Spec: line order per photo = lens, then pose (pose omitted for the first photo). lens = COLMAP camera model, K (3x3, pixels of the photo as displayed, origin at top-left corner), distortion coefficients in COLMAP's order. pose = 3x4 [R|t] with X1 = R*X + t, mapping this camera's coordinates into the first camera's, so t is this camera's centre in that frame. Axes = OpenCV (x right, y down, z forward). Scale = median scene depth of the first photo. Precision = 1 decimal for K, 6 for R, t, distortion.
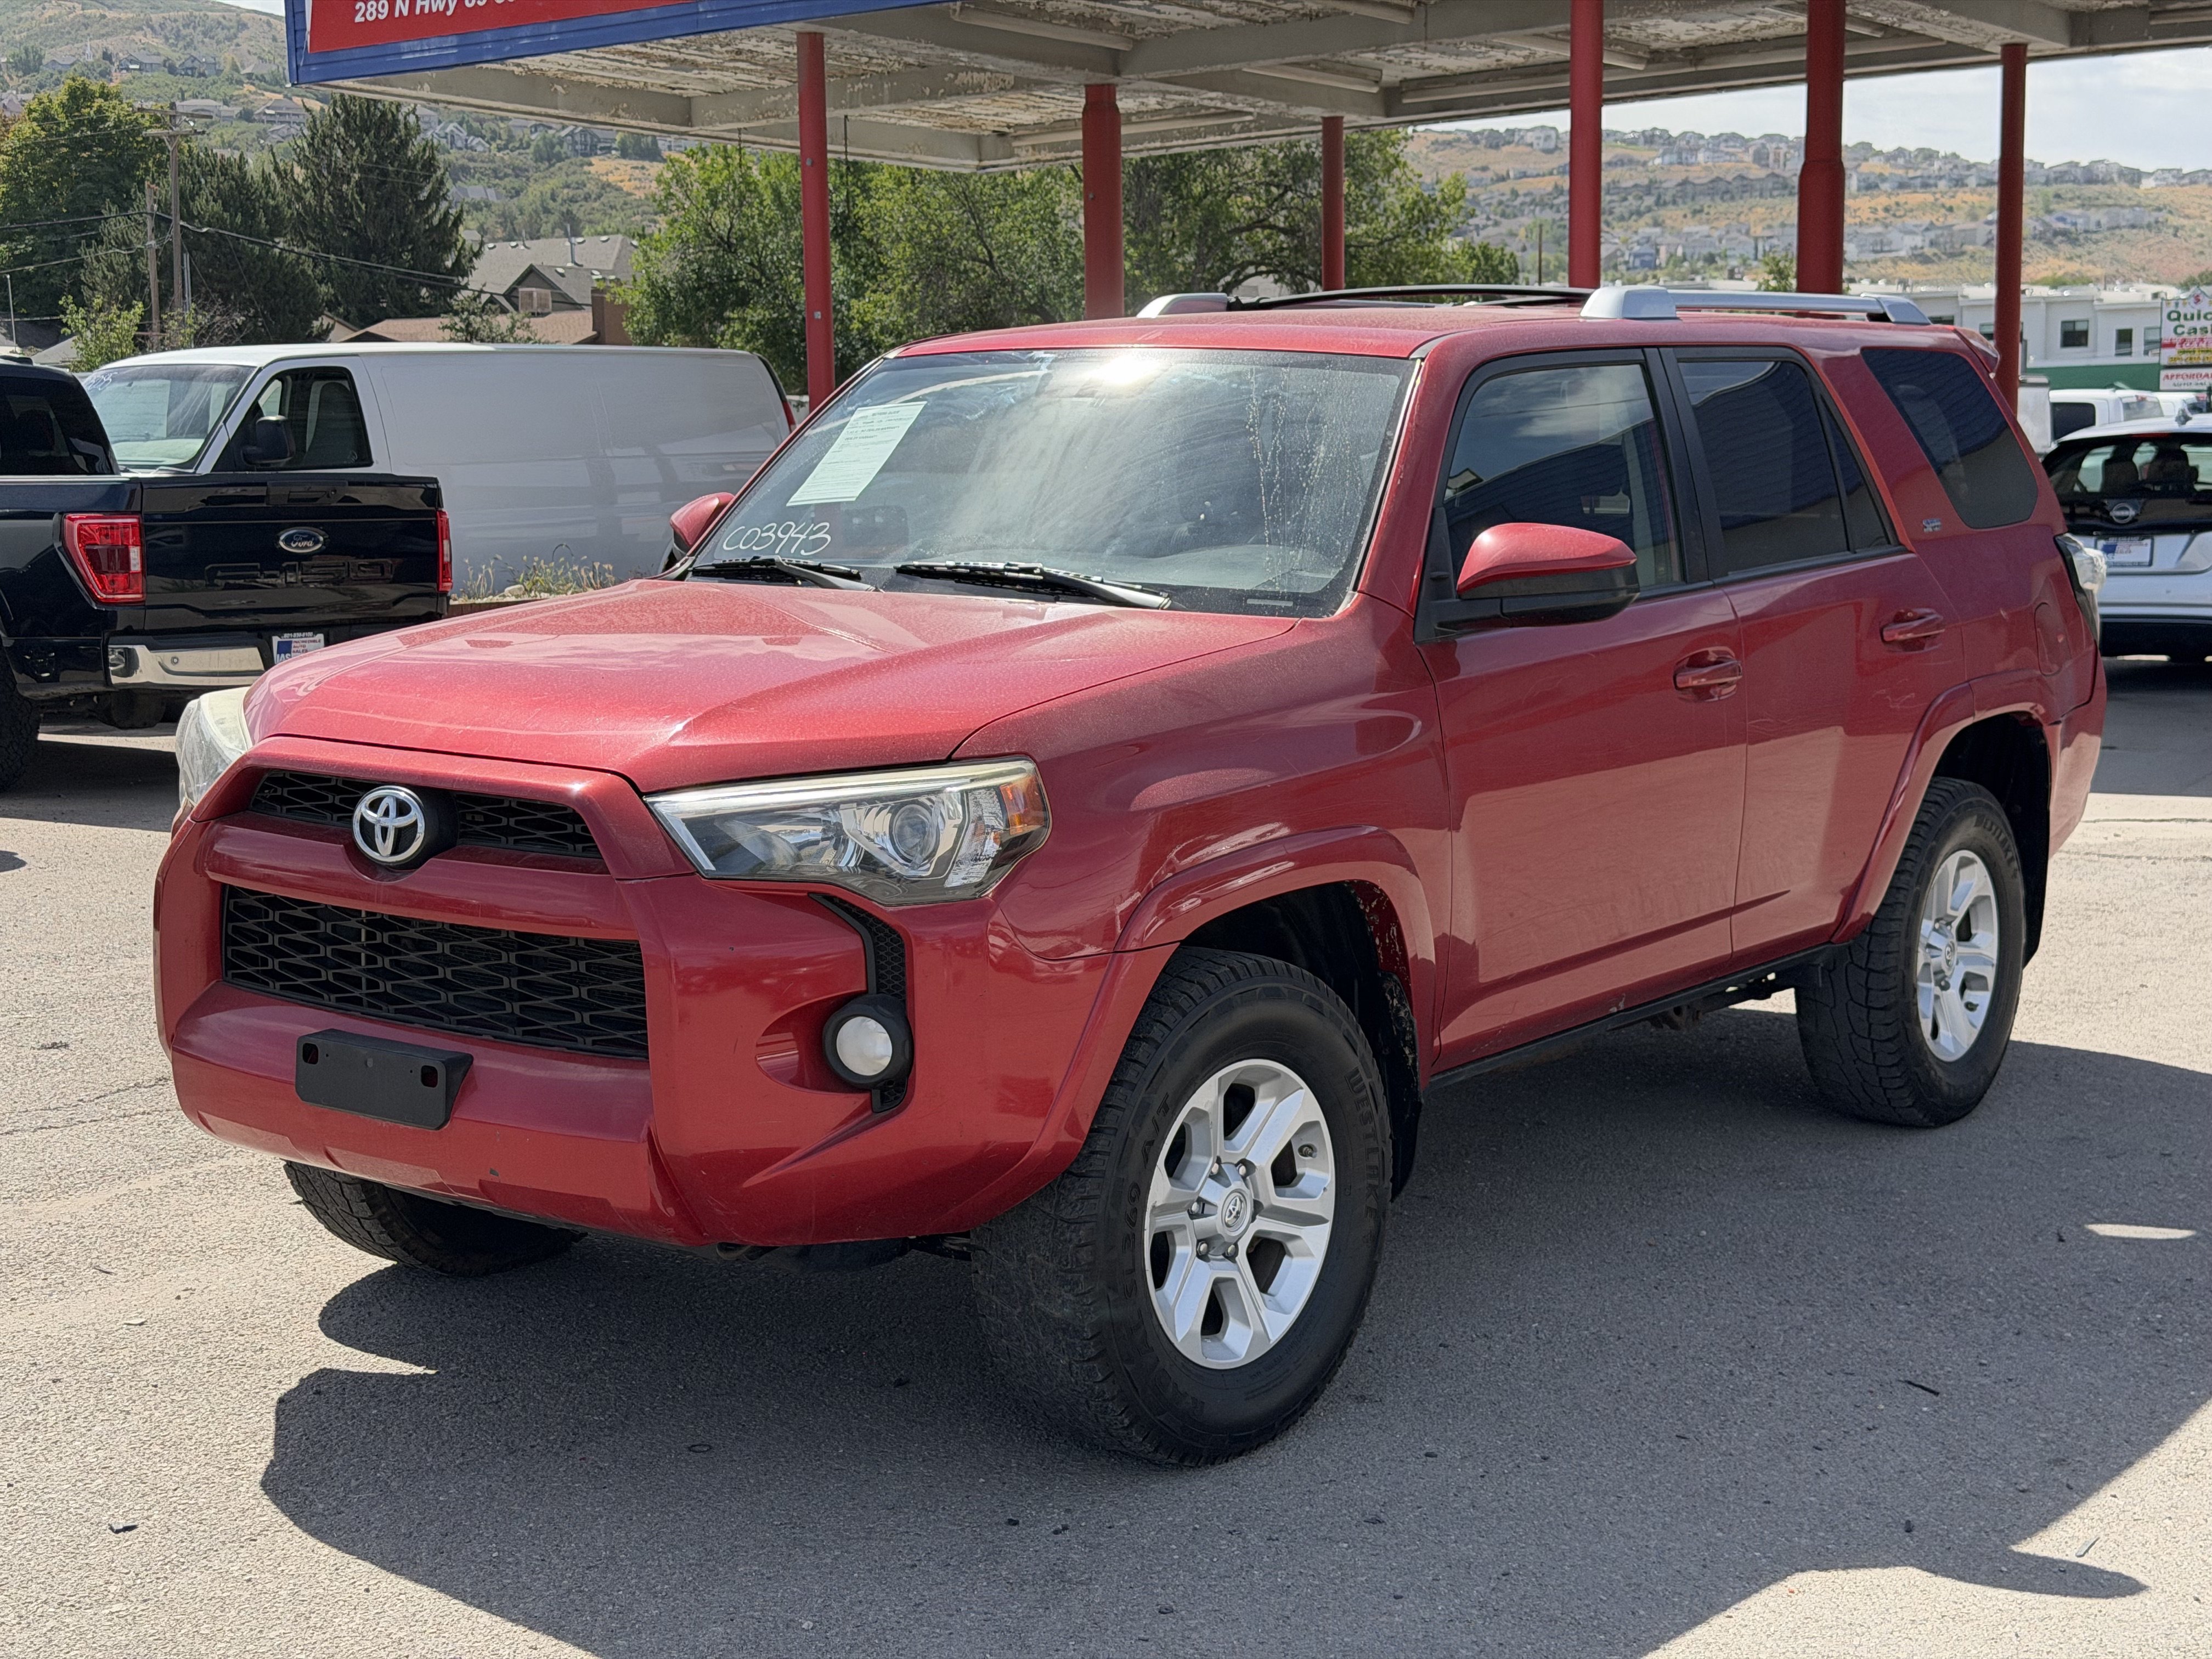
lens RADIAL K [[3074.5, 0, 1101.9], [0, 3074.5, 827.2], [0, 0, 1]] dist [0.088942, 0.000000]
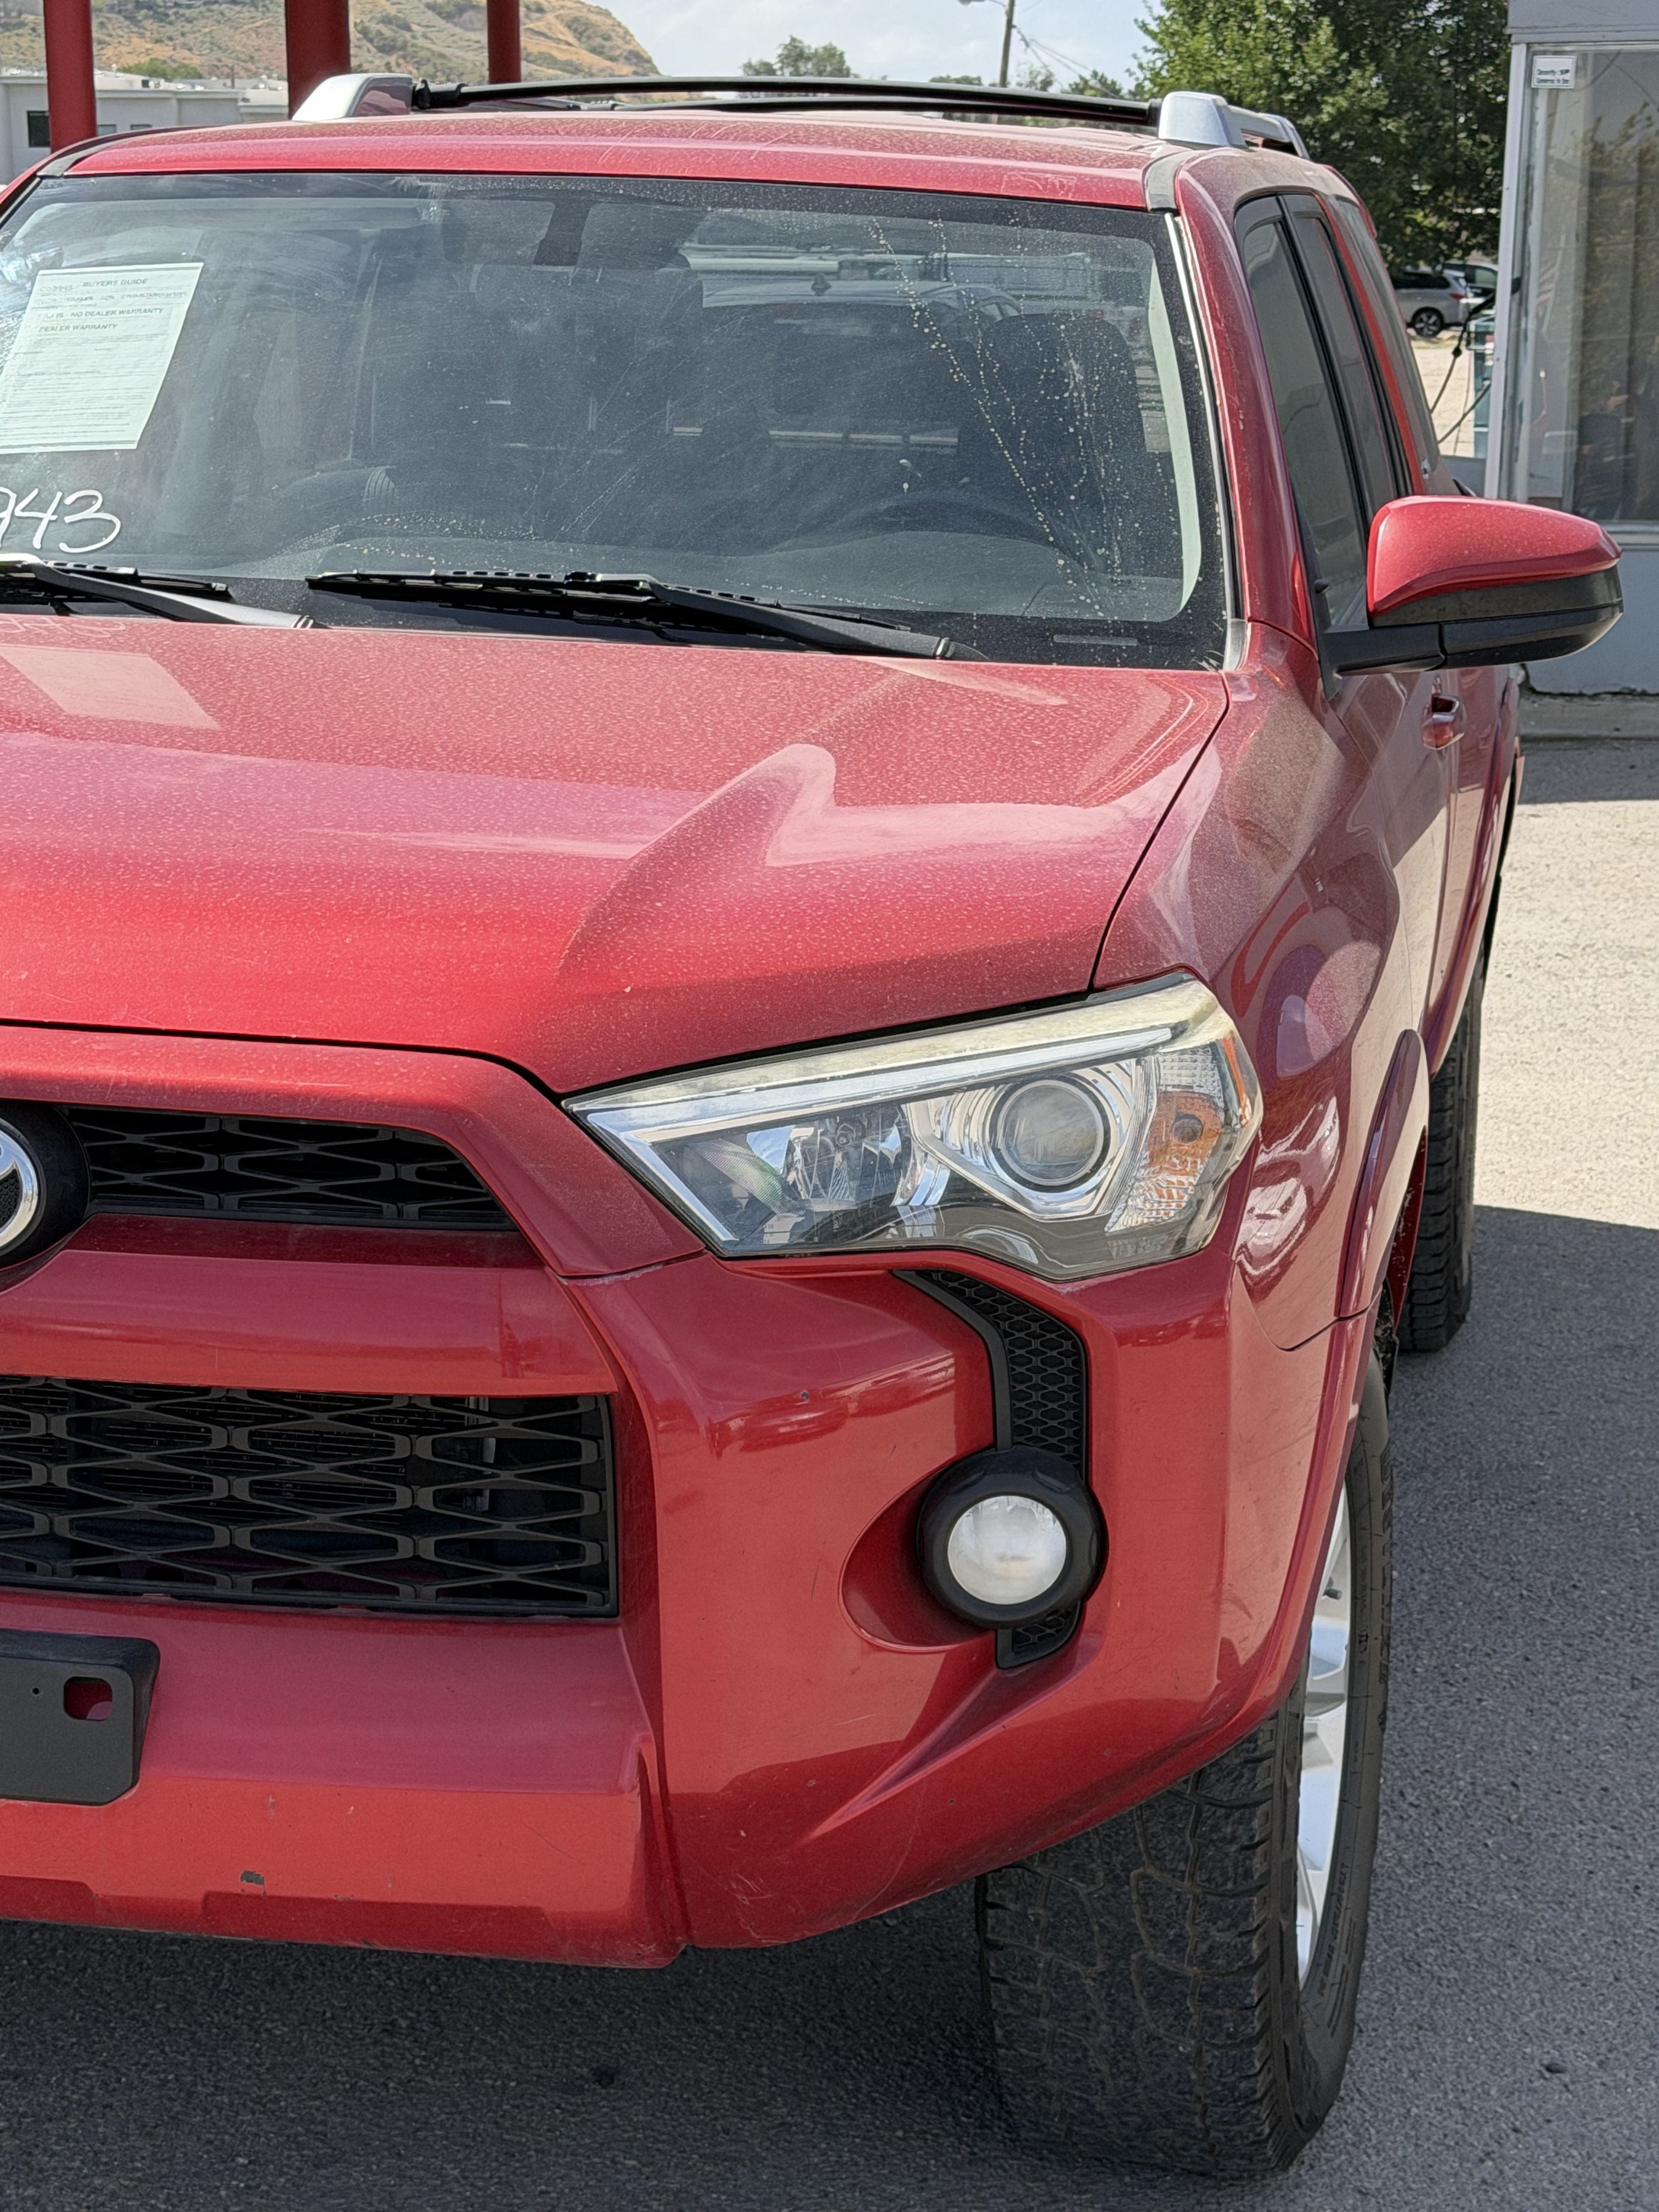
lens RADIAL K [[4098.6, 0, 819.9], [0, 4098.6, 1101.4], [0, 0, 1]] dist [0.136986, 0.000000]
pose [[0.905079, -0.071138, 0.419252, -0.373882], [0.040479, 0.995844, 0.081588, -0.059955], [-0.423313, -0.056873, 0.904197, 0.368124]]
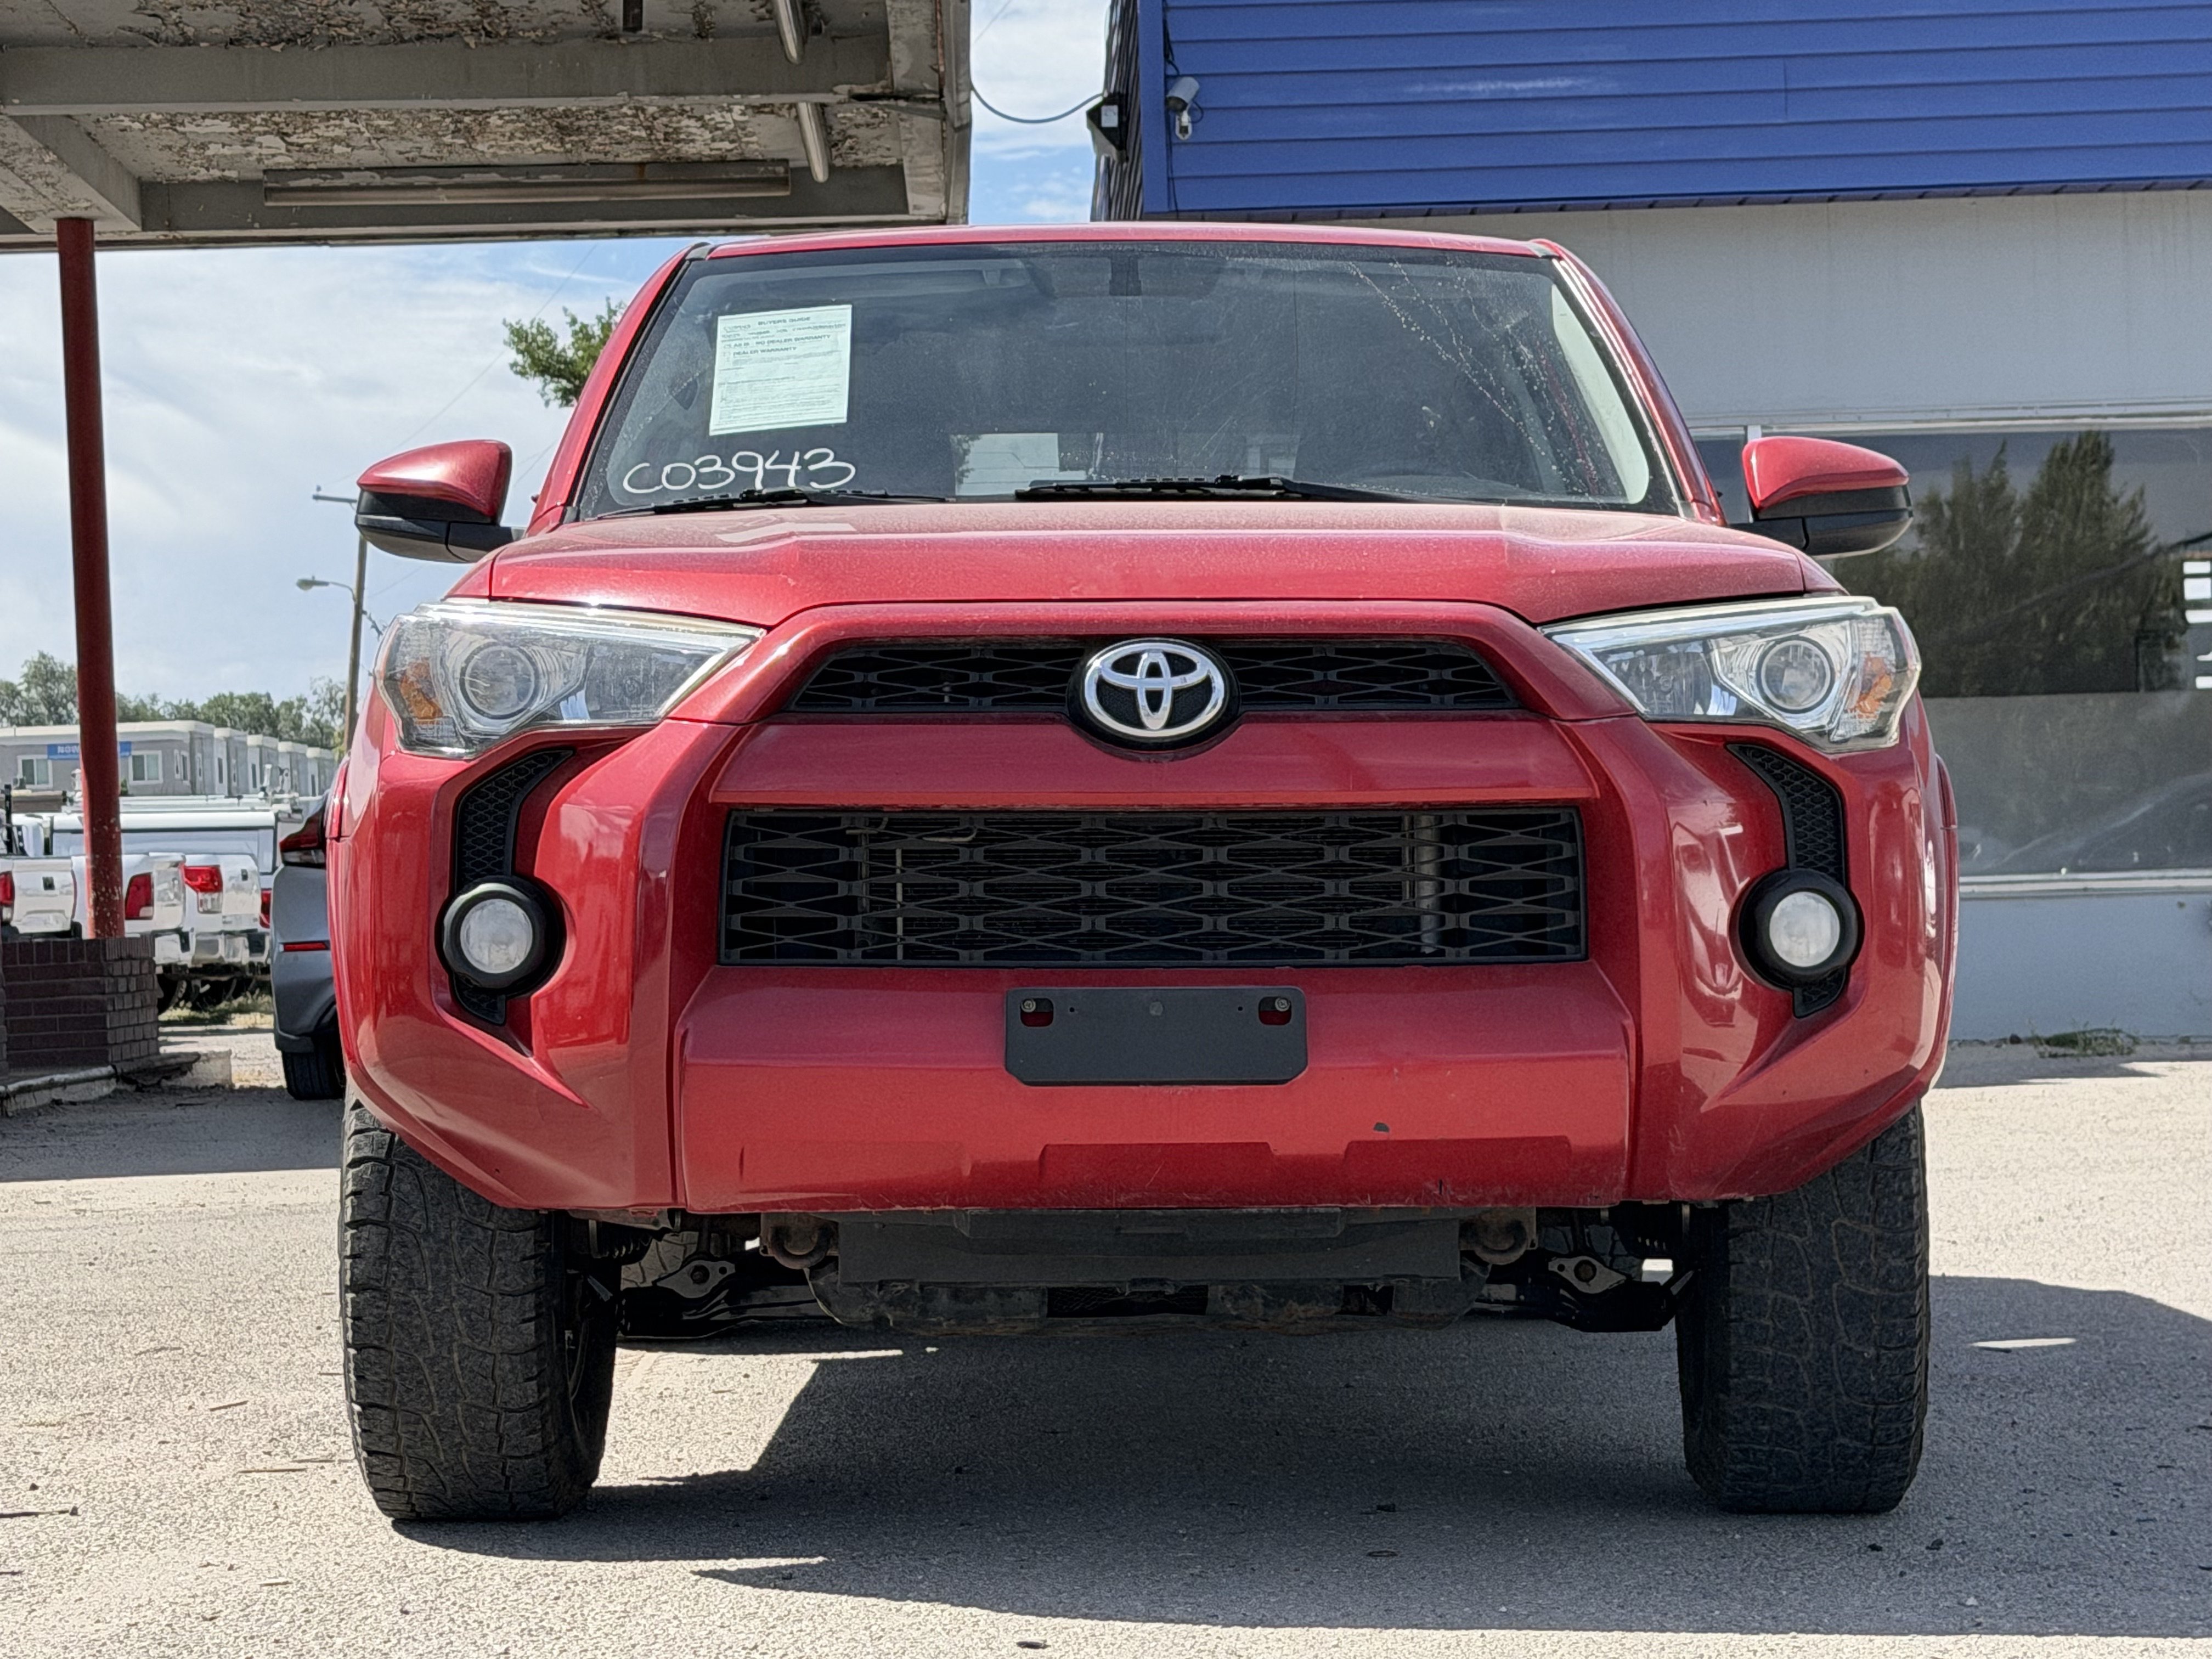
lens RADIAL K [[4849.0, 0, 1120.9], [0, 4849.0, 850.8], [0, 0, 1]] dist [0.189127, 0.000000]
pose [[0.798765, -0.009411, 0.601570, -0.942550], [0.095733, 0.989127, -0.111641, 0.167833], [-0.593978, 0.146765, 0.790980, 0.086827]]
